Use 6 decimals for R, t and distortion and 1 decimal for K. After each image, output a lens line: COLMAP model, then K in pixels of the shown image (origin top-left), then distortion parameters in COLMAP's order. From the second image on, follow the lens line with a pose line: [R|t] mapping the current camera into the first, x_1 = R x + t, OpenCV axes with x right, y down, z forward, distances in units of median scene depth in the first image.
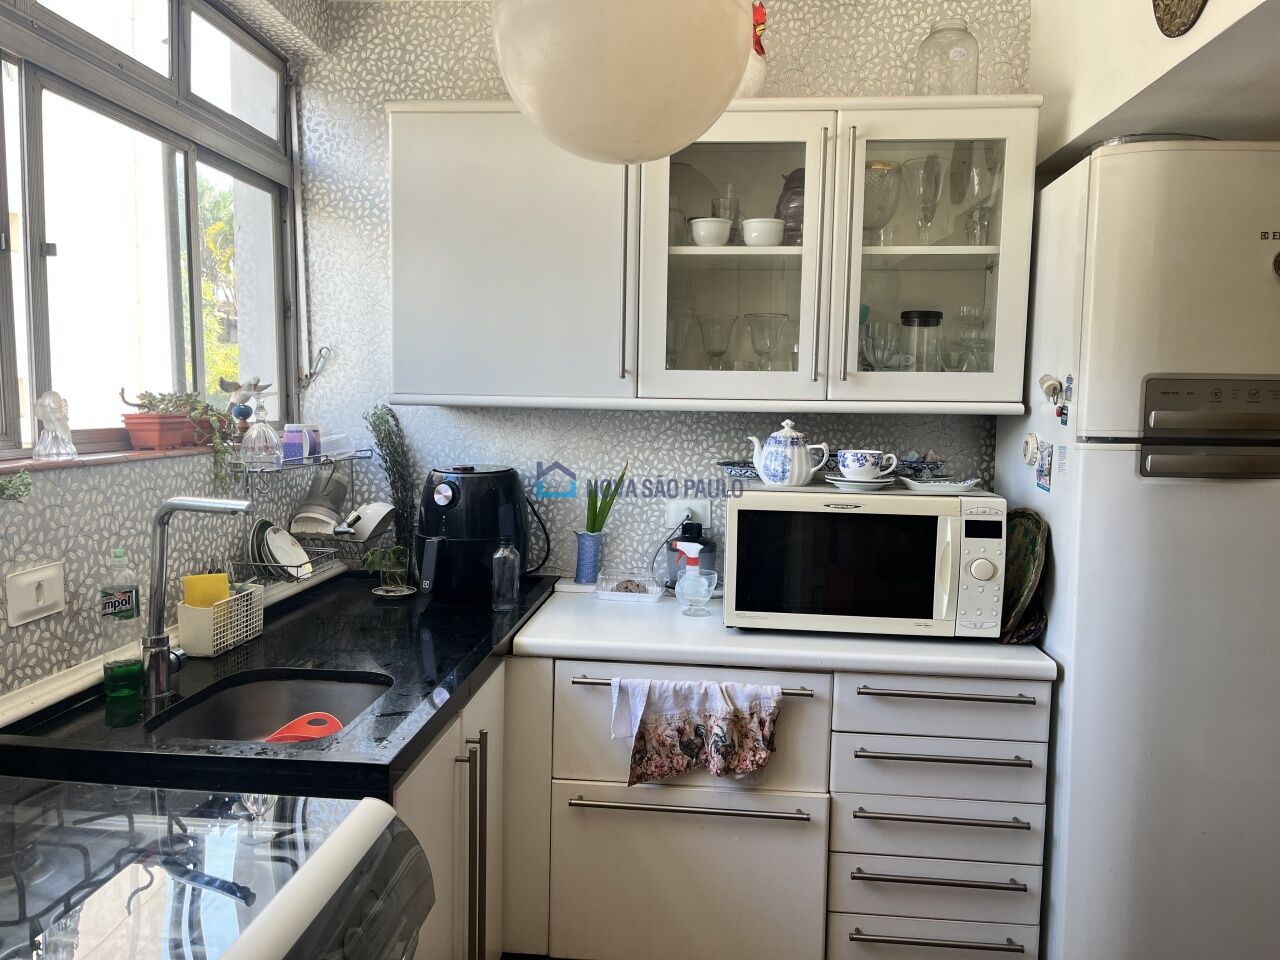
lens RADIAL K [[953.0, 0, 636.7], [0, 953.0, 484.7], [0, 0, 1]] dist [0.038130, -0.051603]
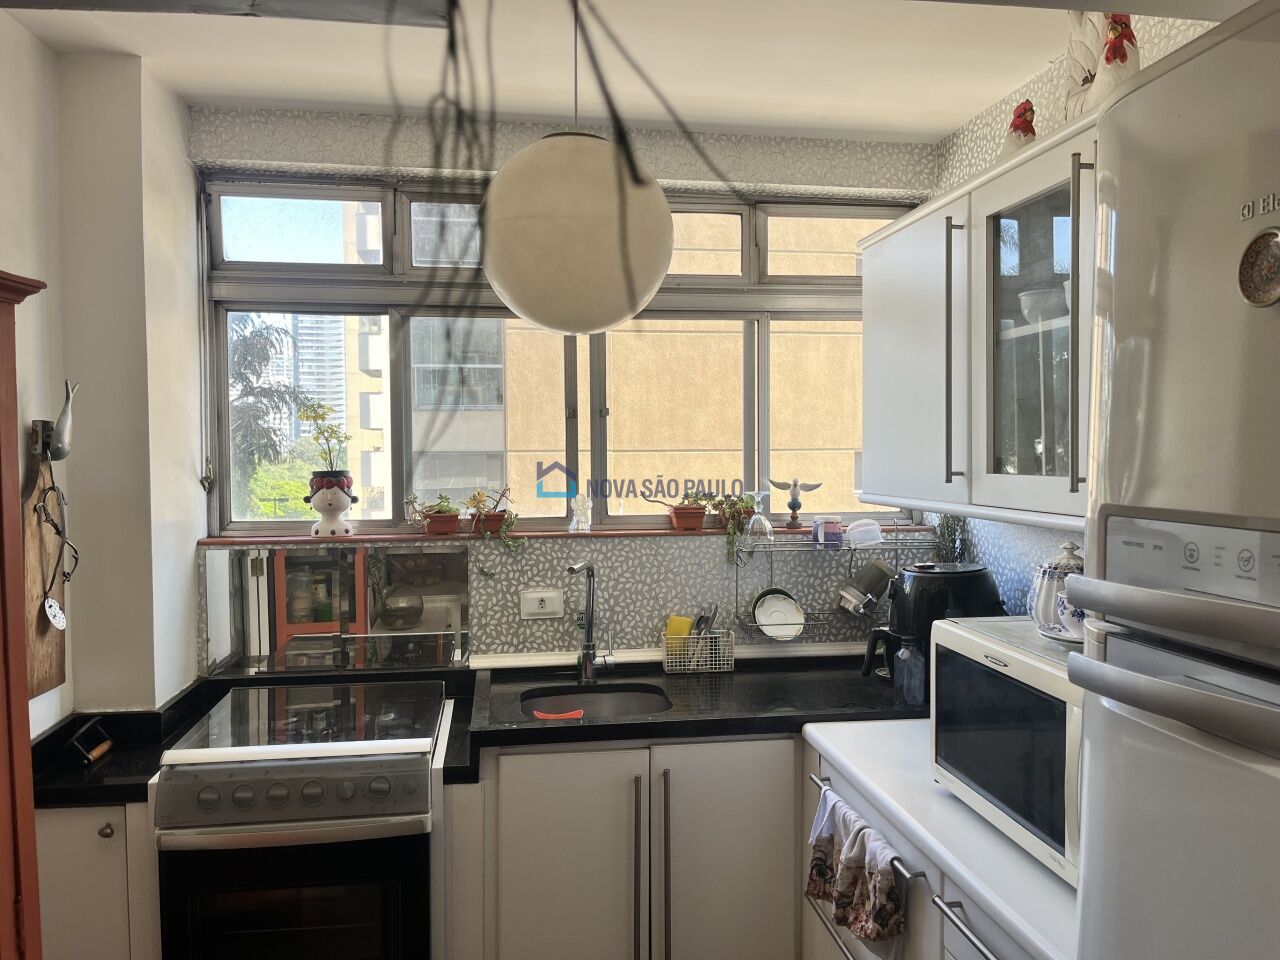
lens RADIAL K [[953.0, 0, 638.2], [0, 953.0, 483.5], [0, 0, 1]] dist [0.038130, -0.051603]
pose [[0.234956, 0.013871, -0.971907, 0.844440], [-0.076724, 0.997043, -0.004318, -0.087790], [0.968973, 0.075583, 0.235325, 0.515324]]
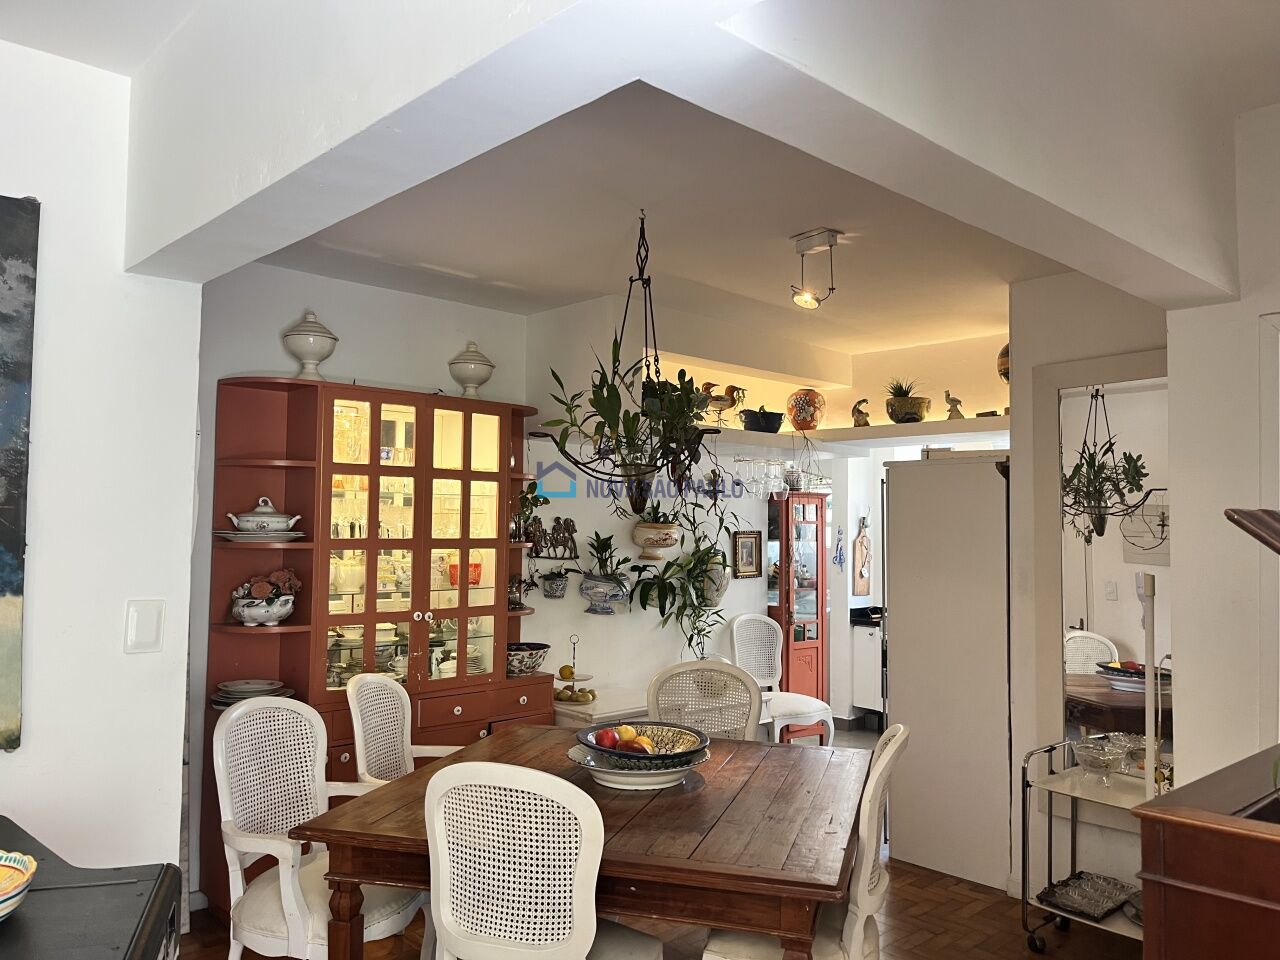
lens RADIAL K [[953.0, 0, 652.4], [0, 953.0, 480.5], [0, 0, 1]] dist [0.038130, -0.051603]
pose [[-0.663287, -0.053472, -0.746452, 2.773102], [-0.082577, 0.996583, 0.001987, -0.181988], [0.743795, 0.062958, -0.665436, 1.837914]]
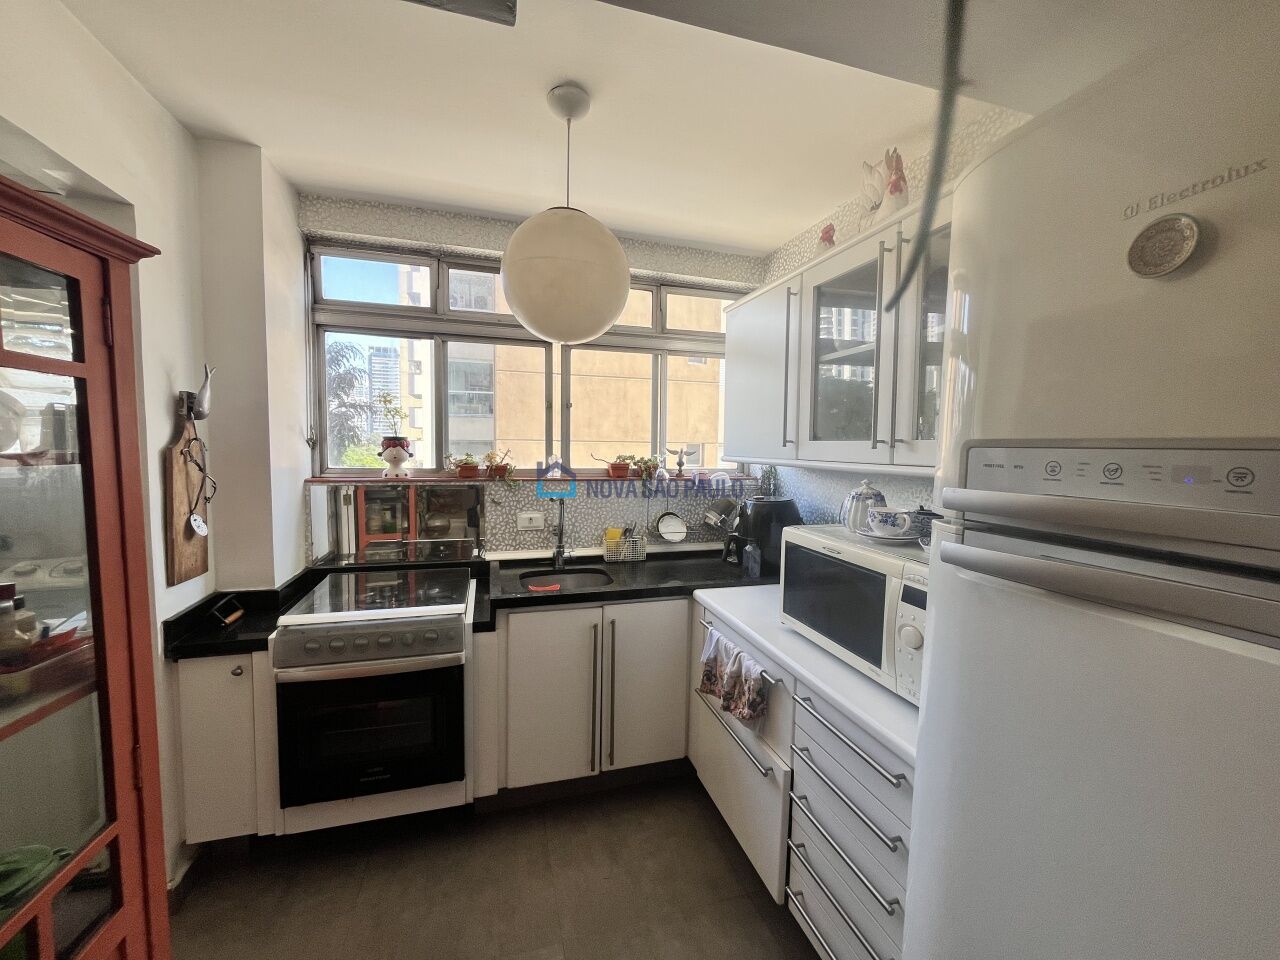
lens RADIAL K [[508.9, 0, 640.6], [0, 508.9, 479.7], [0, 0, 1]] dist [-0.008380, 0.000371]
pose [[0.372774, 0.050704, -0.926536, 0.694394], [-0.091163, 0.995677, 0.017810, -0.054636], [0.923433, 0.077826, 0.375785, 0.498799]]
